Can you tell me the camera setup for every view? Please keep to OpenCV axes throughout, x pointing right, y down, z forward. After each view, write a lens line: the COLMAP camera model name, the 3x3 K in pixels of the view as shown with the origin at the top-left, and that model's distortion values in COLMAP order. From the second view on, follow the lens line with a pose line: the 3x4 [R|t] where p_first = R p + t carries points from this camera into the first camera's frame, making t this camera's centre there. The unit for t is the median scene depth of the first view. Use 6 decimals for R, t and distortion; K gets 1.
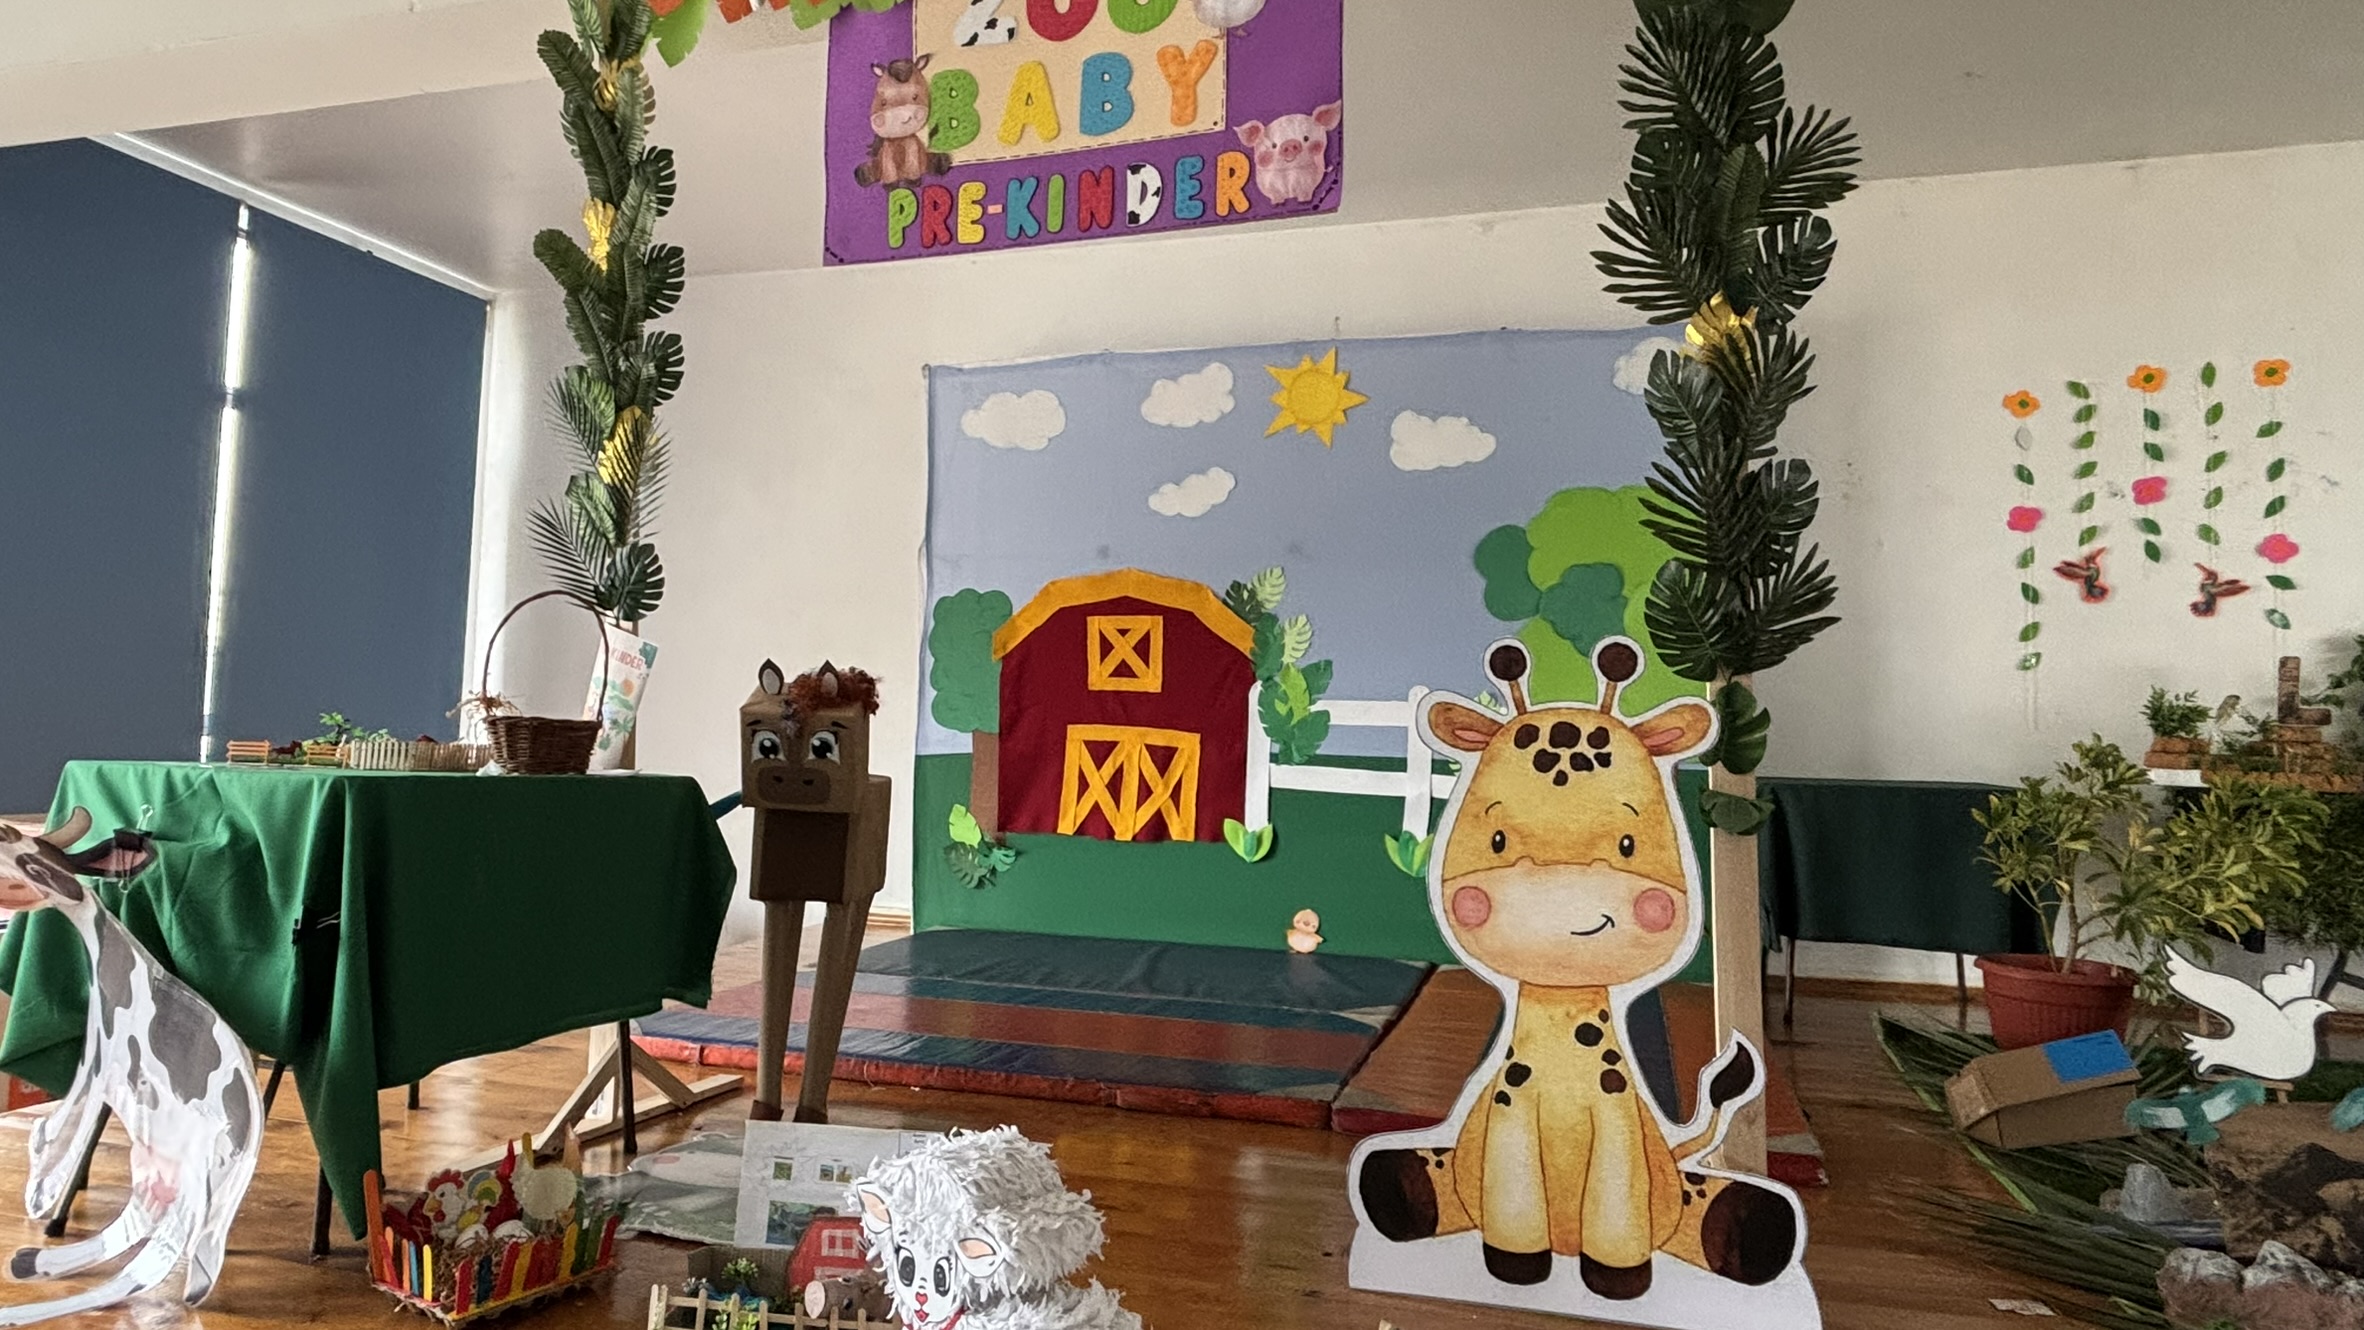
lens RADIAL K [[1406.5, 0, 1181.0], [0, 1406.5, 667.1], [0, 0, 1]] dist [0.009145, -0.006832]
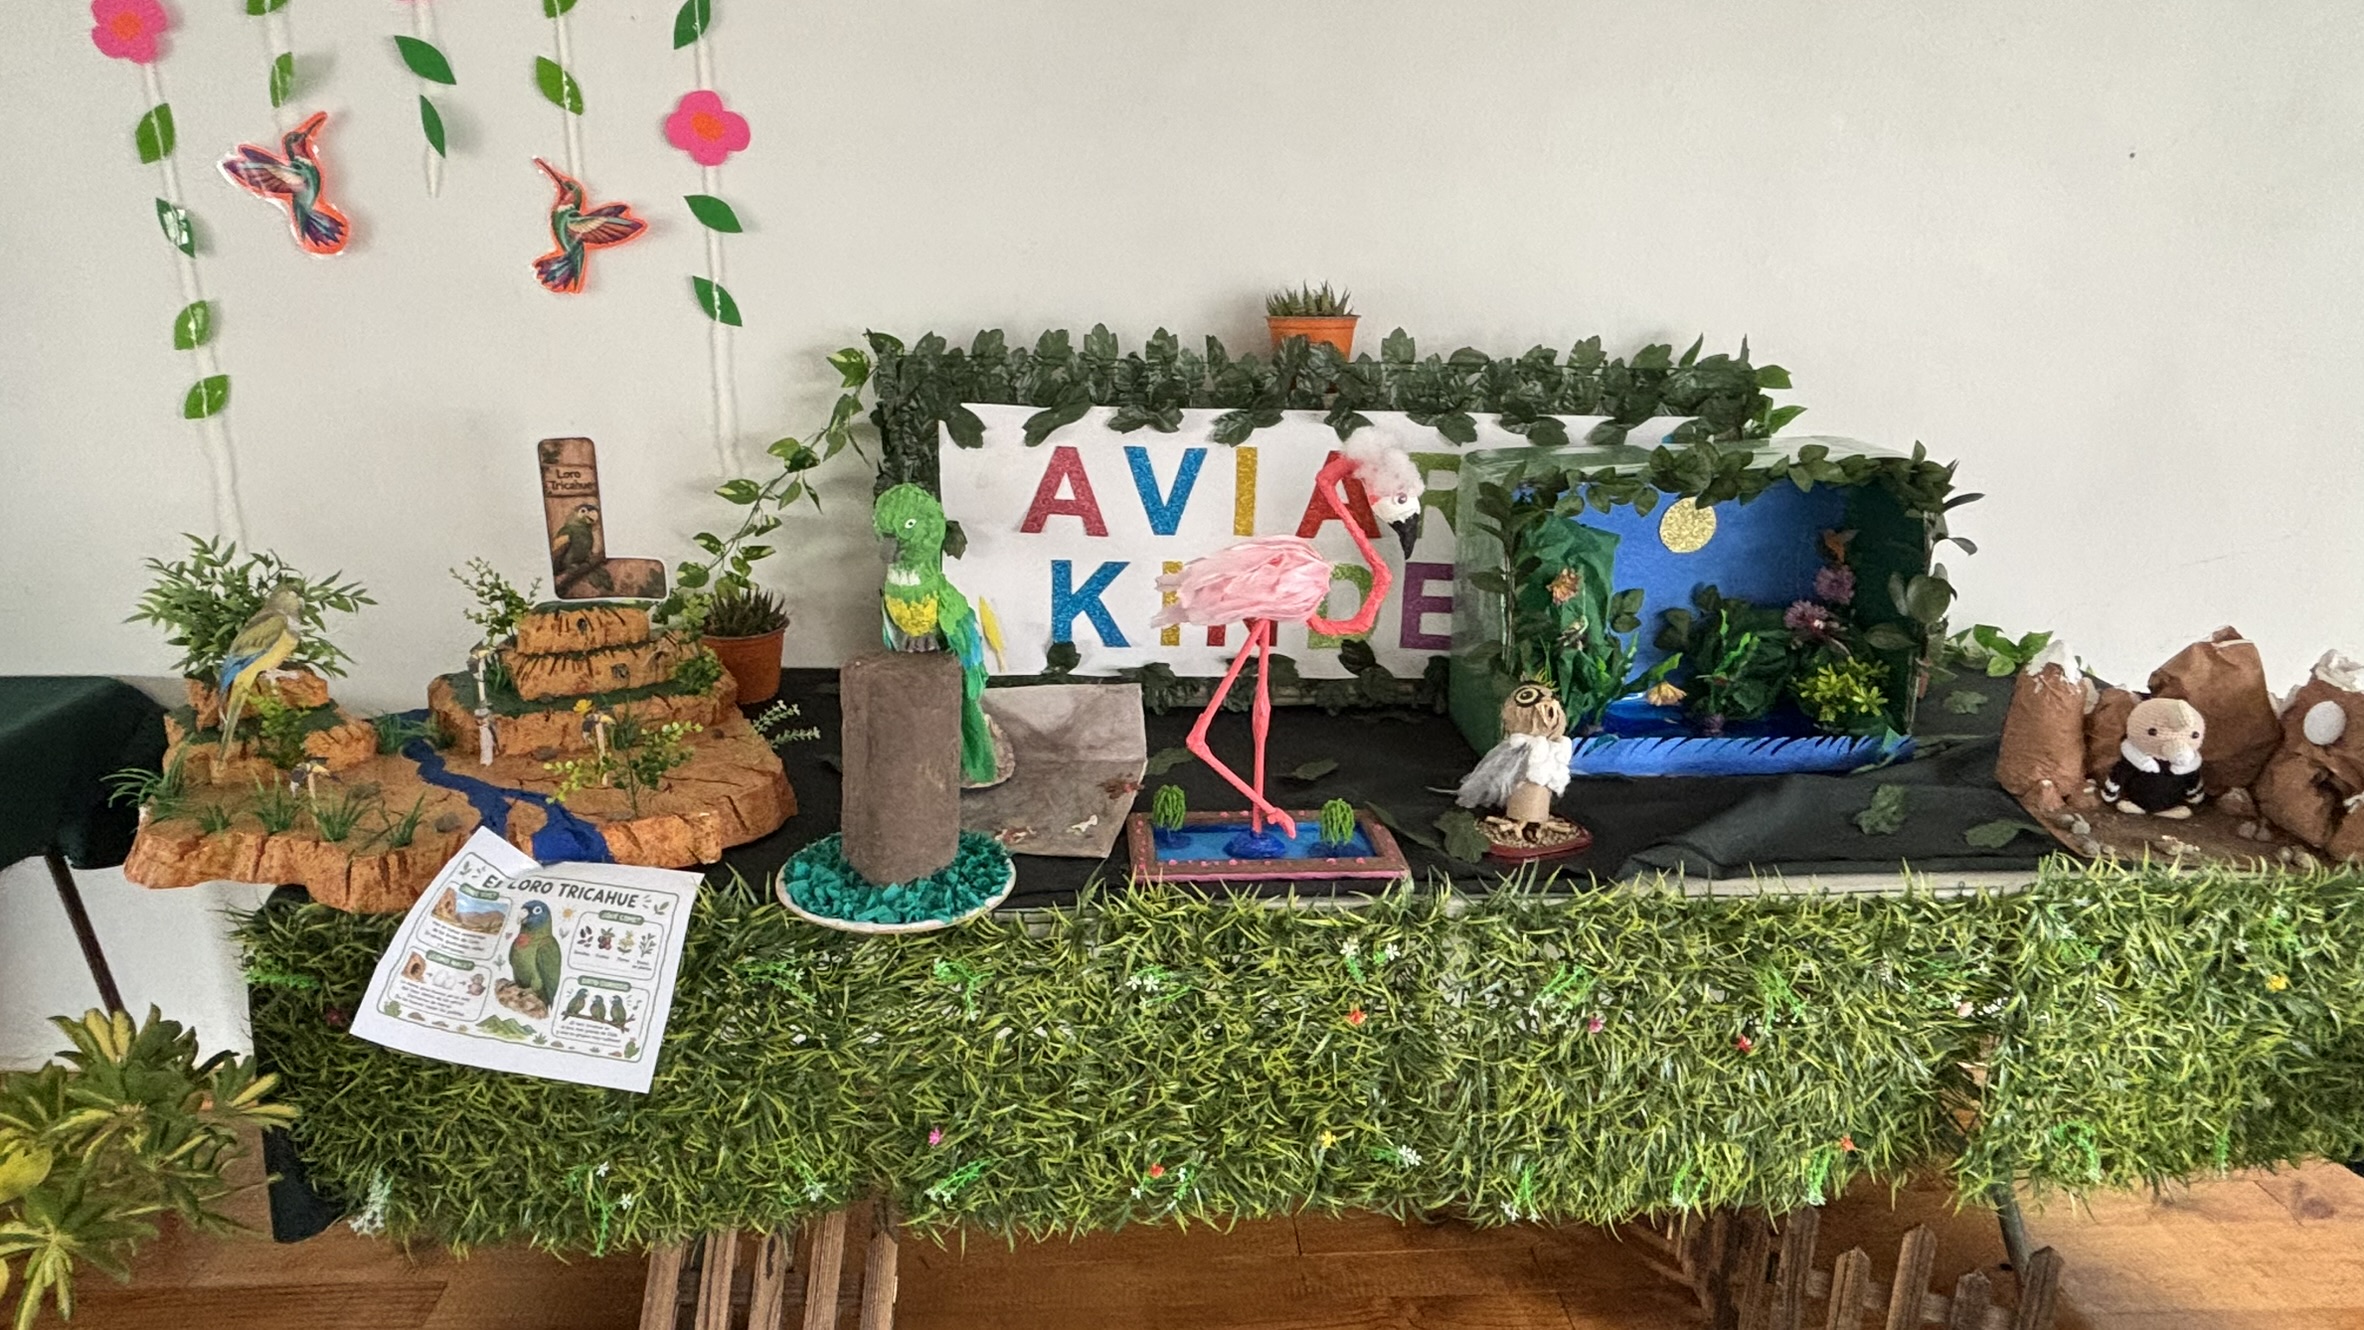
lens RADIAL K [[1406.5, 0, 1165.4], [0, 1406.5, 665.2], [0, 0, 1]] dist [0.009145, -0.006832]
pose [[0.941679, -0.110667, 0.317796, 0.785150], [-0.014879, 0.929761, 0.367863, -0.095897], [-0.336185, -0.351137, 0.873889, 0.542074]]
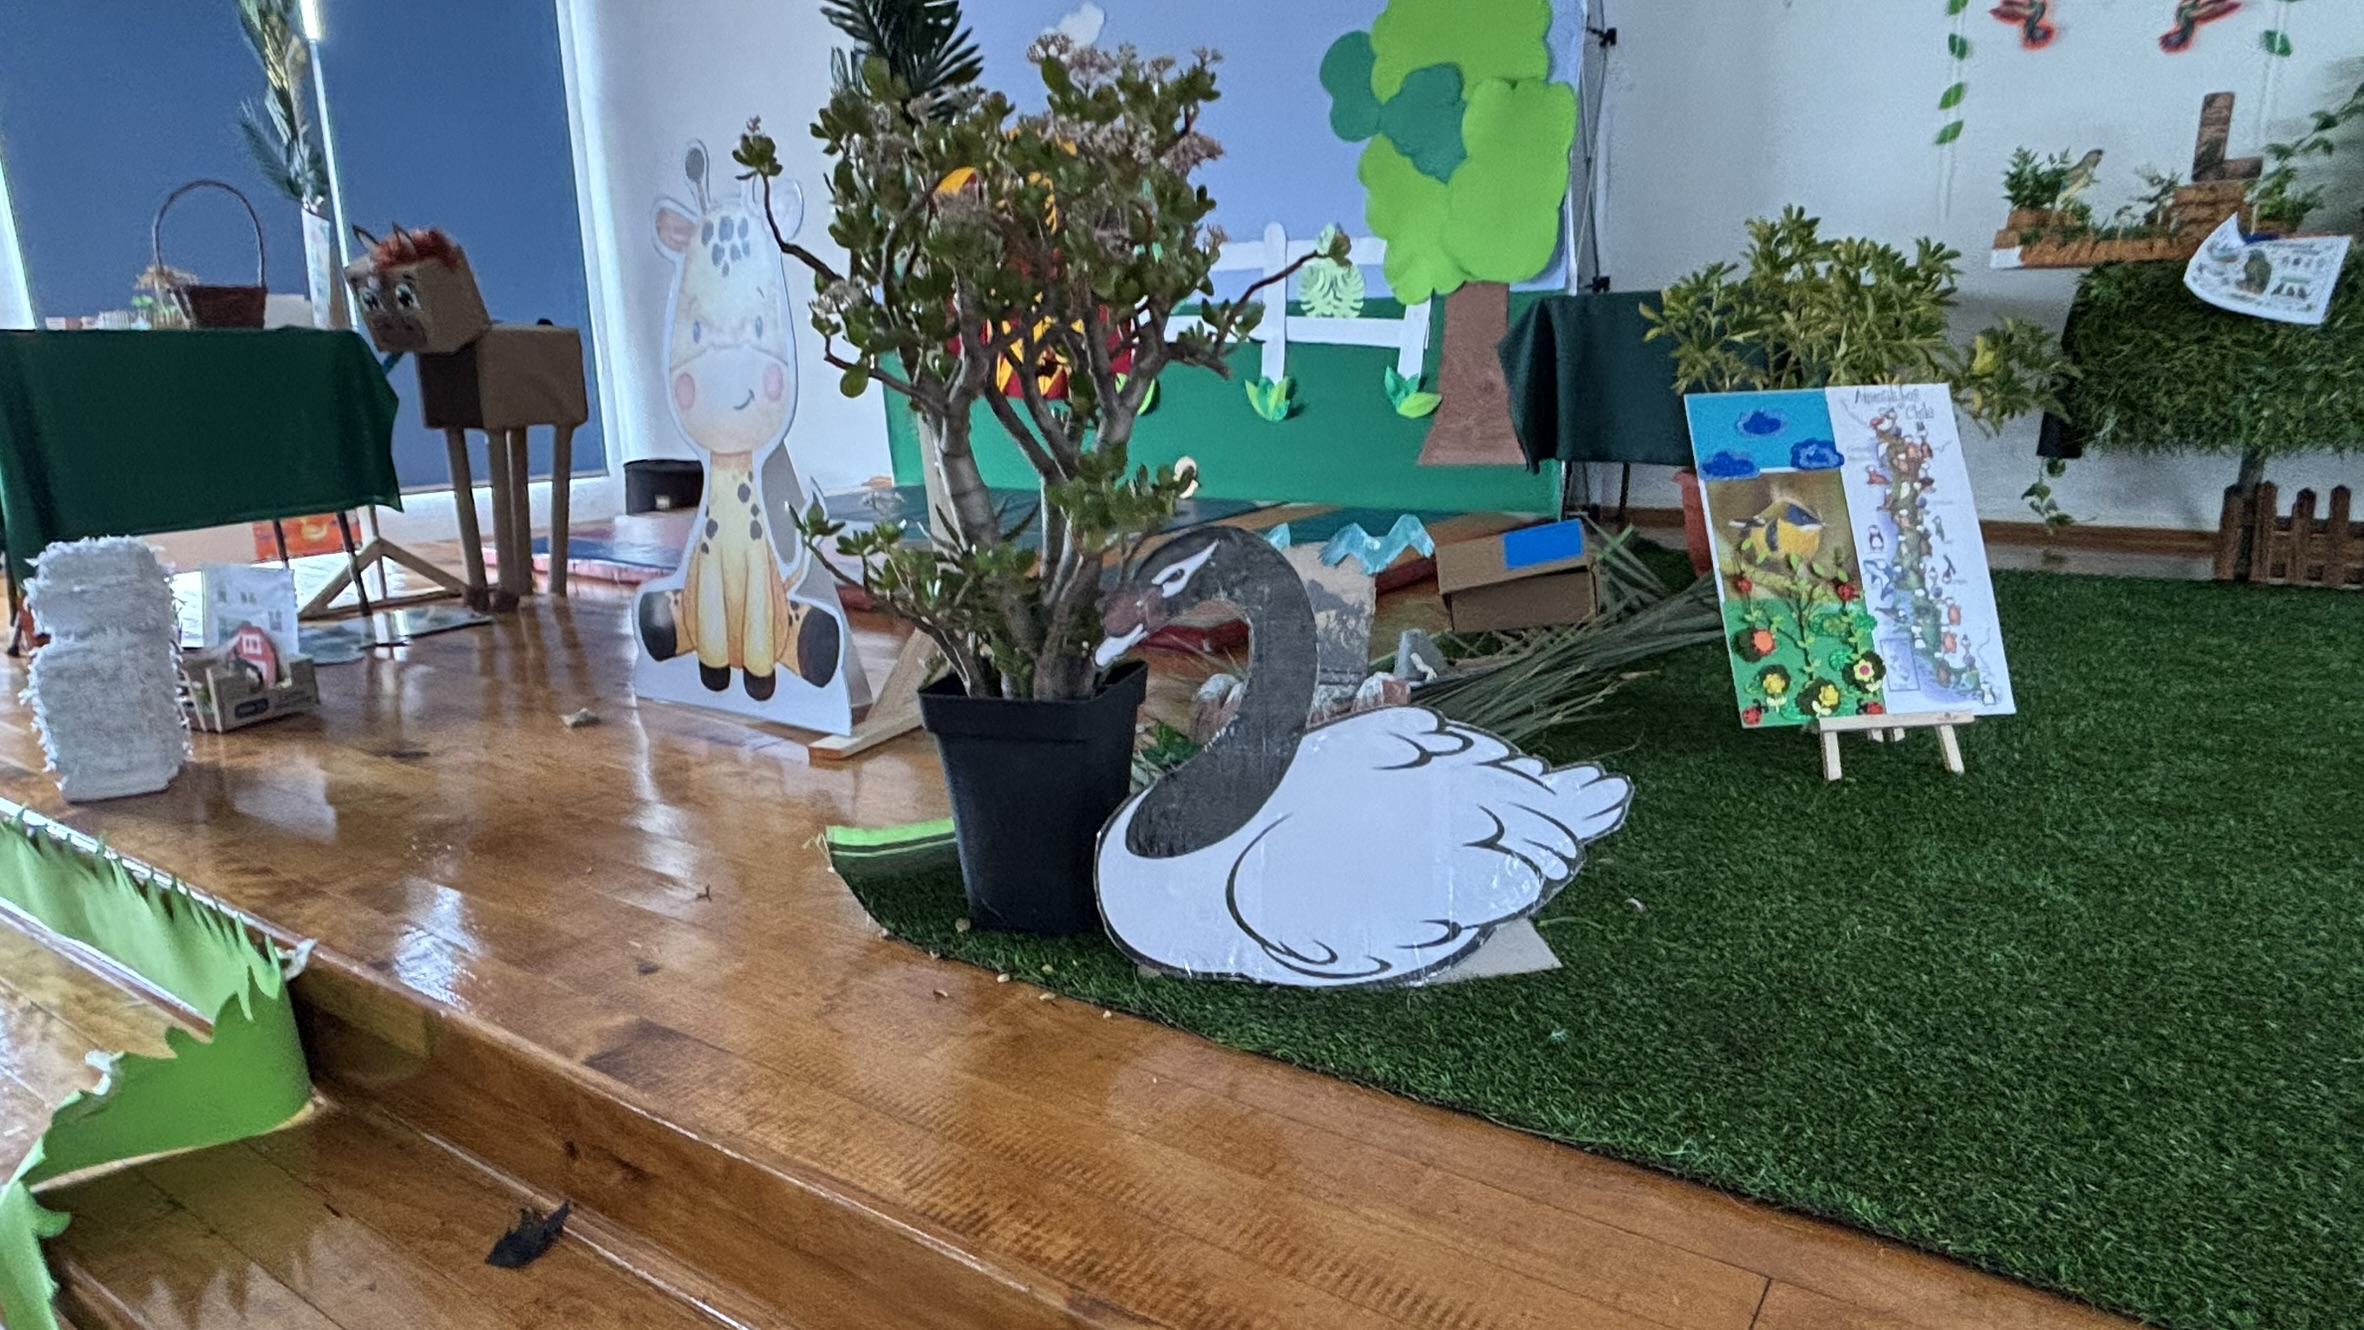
lens RADIAL K [[1406.5, 0, 1155.4], [0, 1406.5, 697.2], [0, 0, 1]] dist [0.009145, -0.006832]
pose [[0.953904, 0.021644, -0.299331, 0.439849], [0.067359, 0.956508, 0.283822, 0.051292], [0.292455, -0.290901, 0.910959, -0.009906]]
